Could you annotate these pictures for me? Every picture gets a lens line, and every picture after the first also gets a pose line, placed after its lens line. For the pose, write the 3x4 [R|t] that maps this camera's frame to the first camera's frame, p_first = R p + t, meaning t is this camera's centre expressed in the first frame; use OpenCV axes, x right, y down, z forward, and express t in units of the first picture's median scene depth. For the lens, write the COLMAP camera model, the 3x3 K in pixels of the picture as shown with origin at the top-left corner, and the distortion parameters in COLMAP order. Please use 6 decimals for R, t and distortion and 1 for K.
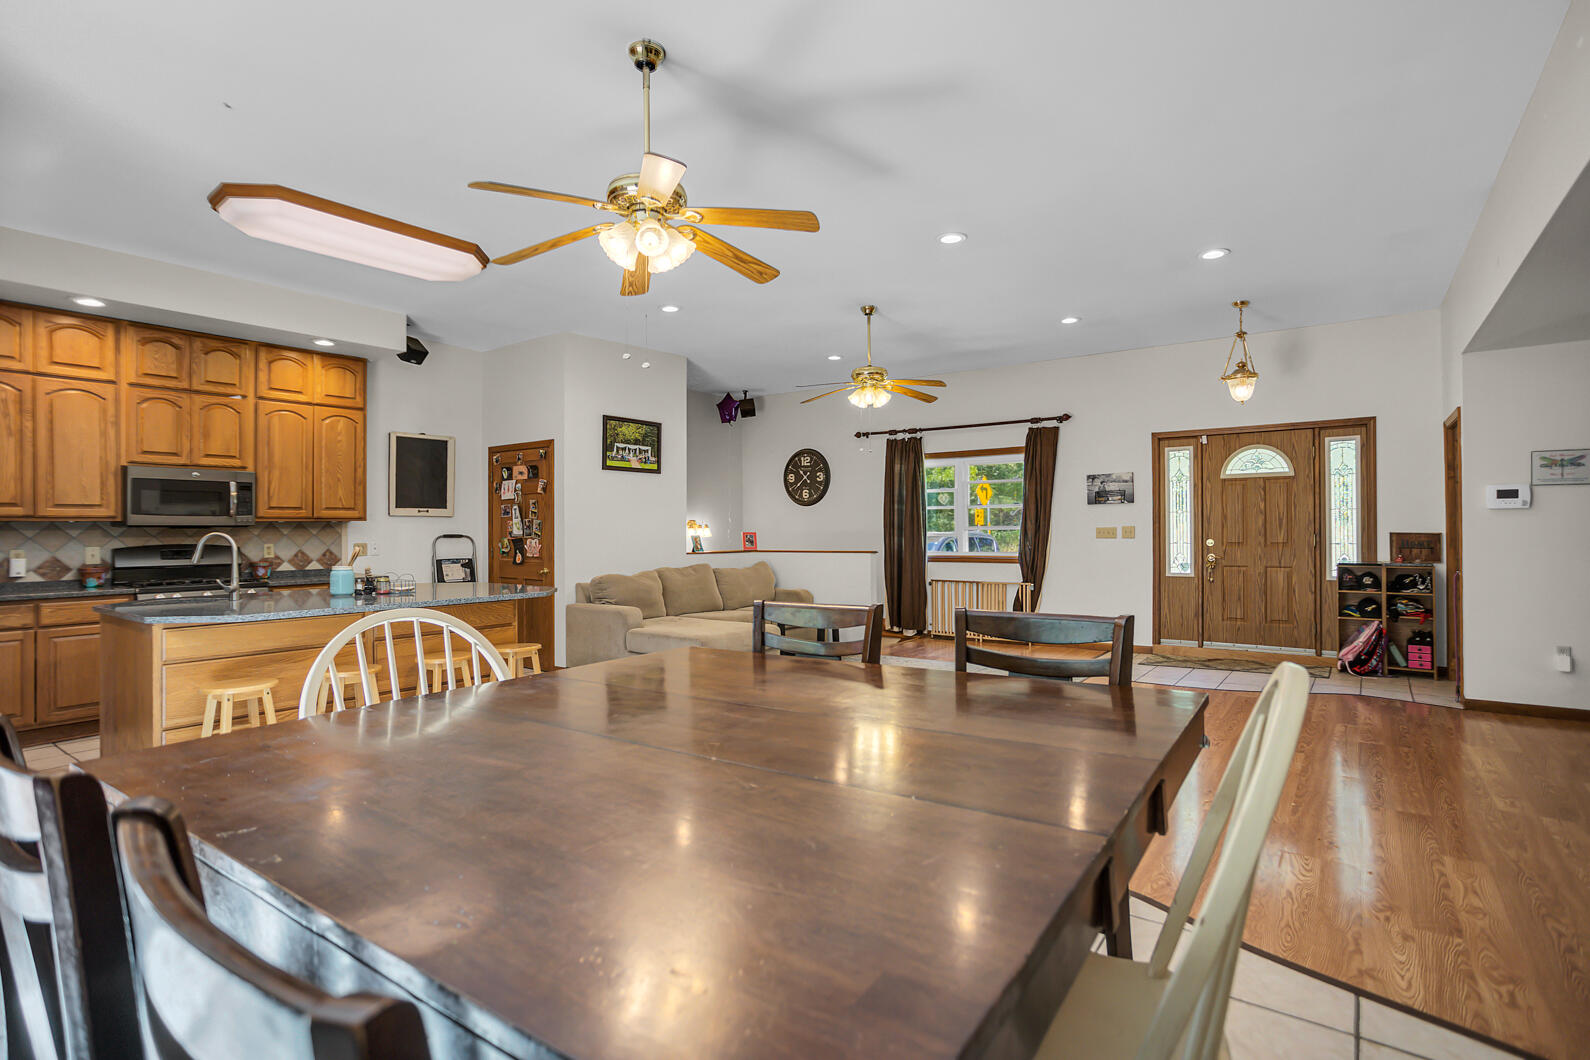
lens RADIAL K [[814.0, 0, 816.9], [0, 814.0, 526.8], [0, 0, 1]] dist [-0.044903, 0.034599]
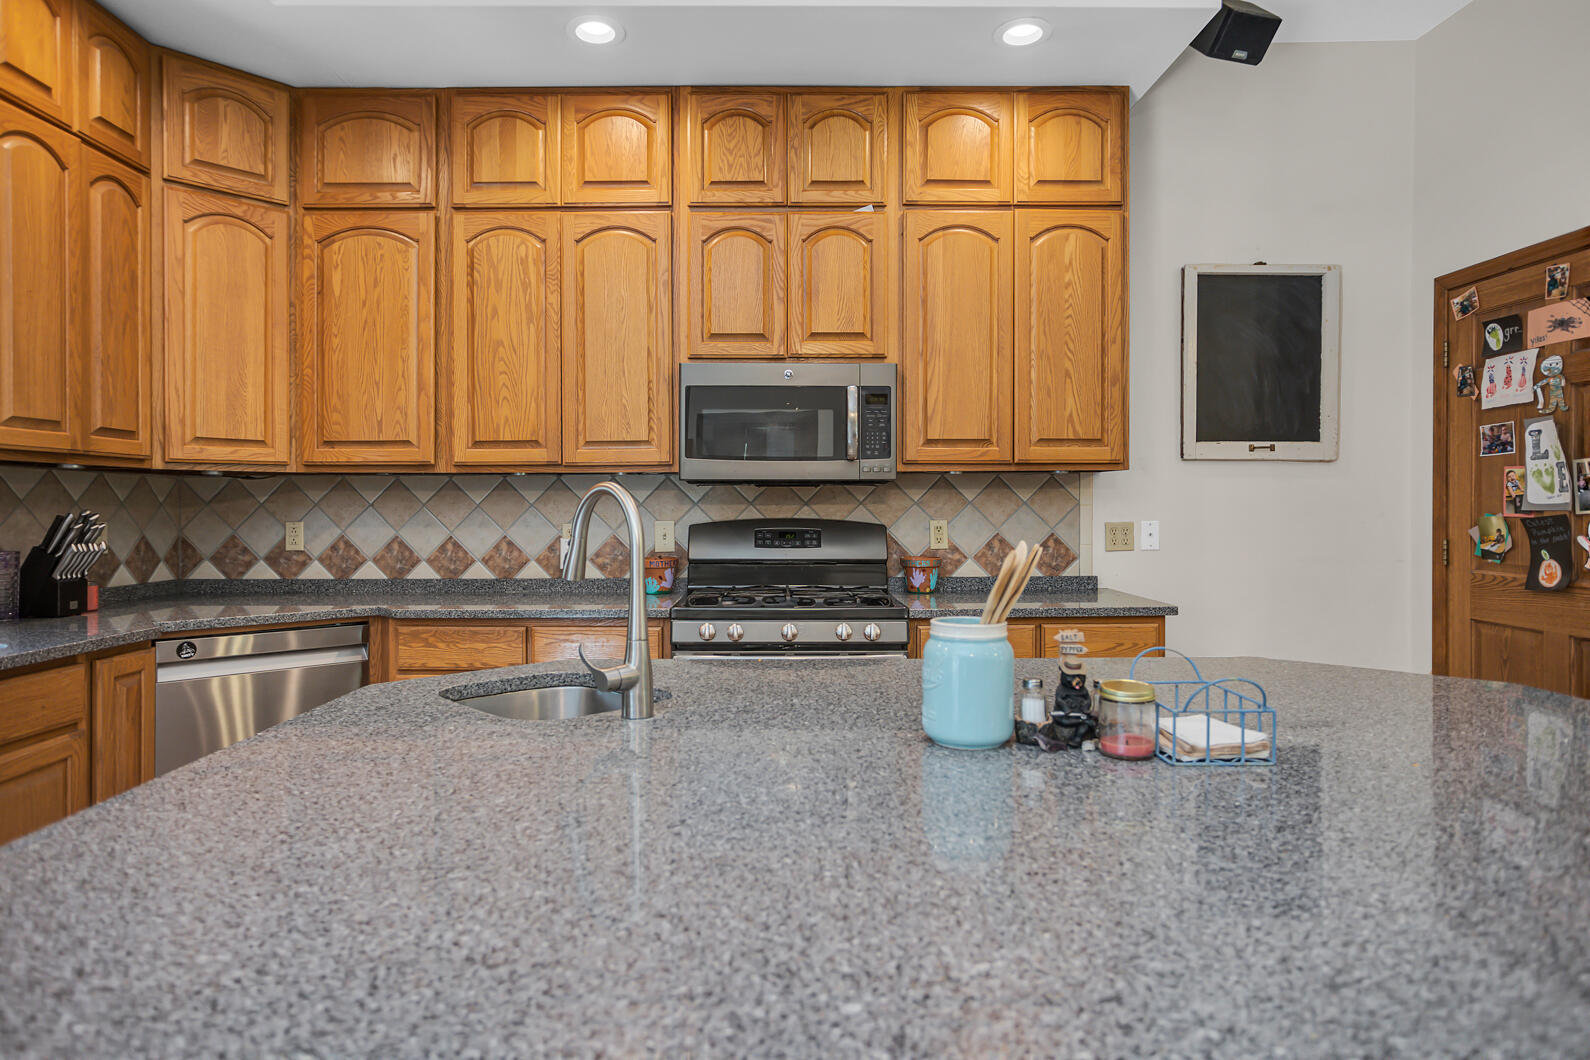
lens RADIAL K [[915.1, 0, 774.9], [0, 915.1, 512.3], [0, 0, 1]] dist [-0.056726, 0.054831]
pose [[0.603117, 0.010355, -0.797585, -0.263504], [-0.001450, 0.999928, 0.011885, 0.008781], [0.797651, -0.006011, 0.603089, 0.511573]]
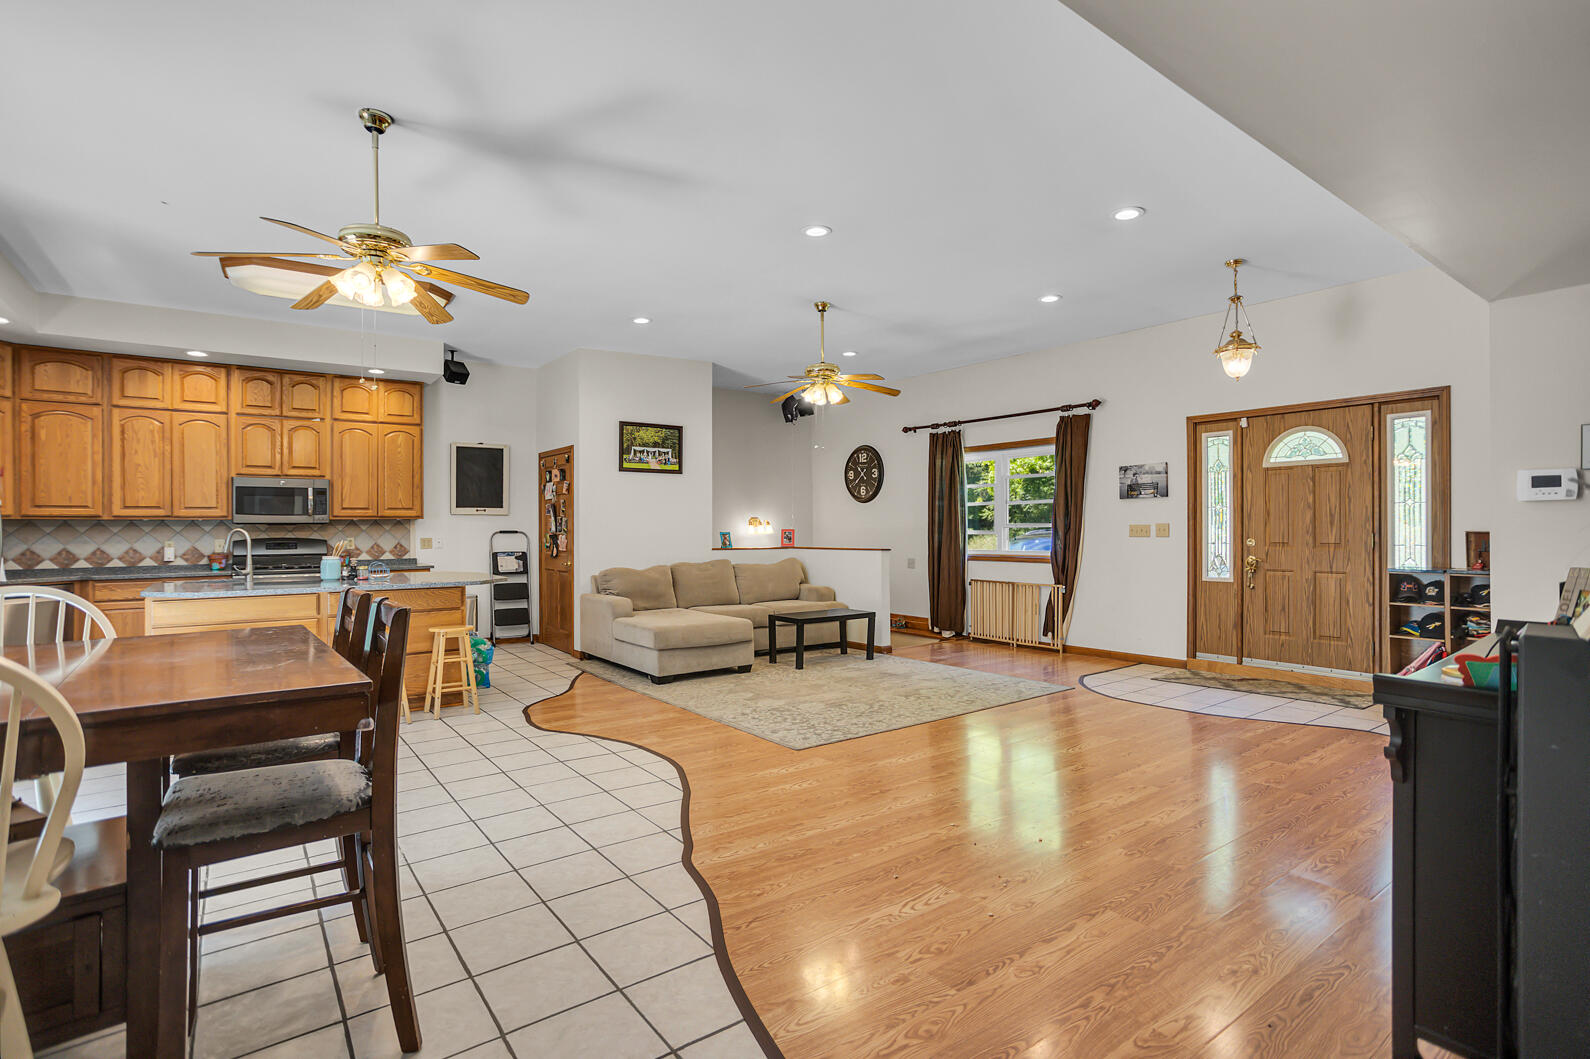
lens RADIAL K [[817.6, 0, 793.7], [0, 817.6, 526.2], [0, 0, 1]] dist [-0.045794, 0.037396]
pose [[0.949397, 0.001267, -0.314077, 0.302629], [-0.000140, 0.999993, 0.003612, -0.000830], [0.314079, -0.003385, 0.949391, 0.033388]]
